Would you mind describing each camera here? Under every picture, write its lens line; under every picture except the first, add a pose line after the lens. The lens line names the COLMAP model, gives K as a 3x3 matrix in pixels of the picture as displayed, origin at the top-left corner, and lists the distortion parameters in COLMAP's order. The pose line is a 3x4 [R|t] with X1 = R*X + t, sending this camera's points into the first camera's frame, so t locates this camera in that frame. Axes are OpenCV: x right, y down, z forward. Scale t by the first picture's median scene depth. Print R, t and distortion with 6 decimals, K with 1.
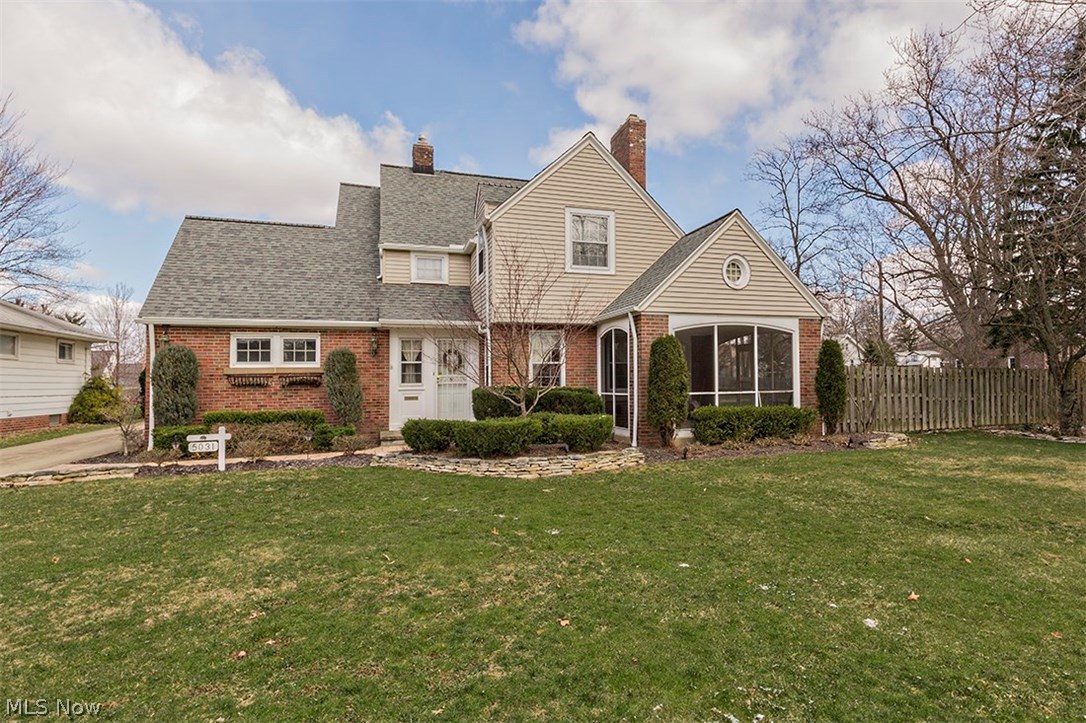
lens RADIAL K [[521.5, 0, 545.4], [0, 521.5, 365.0], [0, 0, 1]] dist [0.005954, -0.003319]
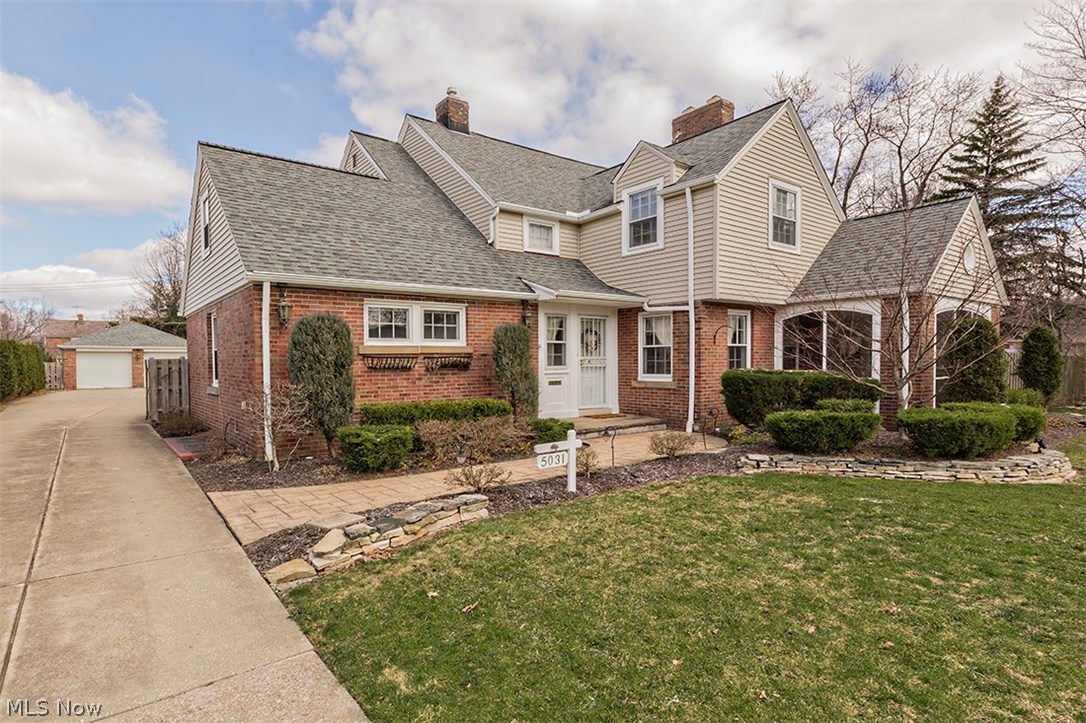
lens RADIAL K [[472.6, 0, 544.0], [0, 472.6, 369.7], [0, 0, 1]] dist [-0.003771, 0.001112]
pose [[0.961216, -0.000441, 0.275796, -0.523410], [-0.012361, 0.998925, 0.044678, 0.006620], [-0.275519, -0.046355, 0.960177, 0.259496]]
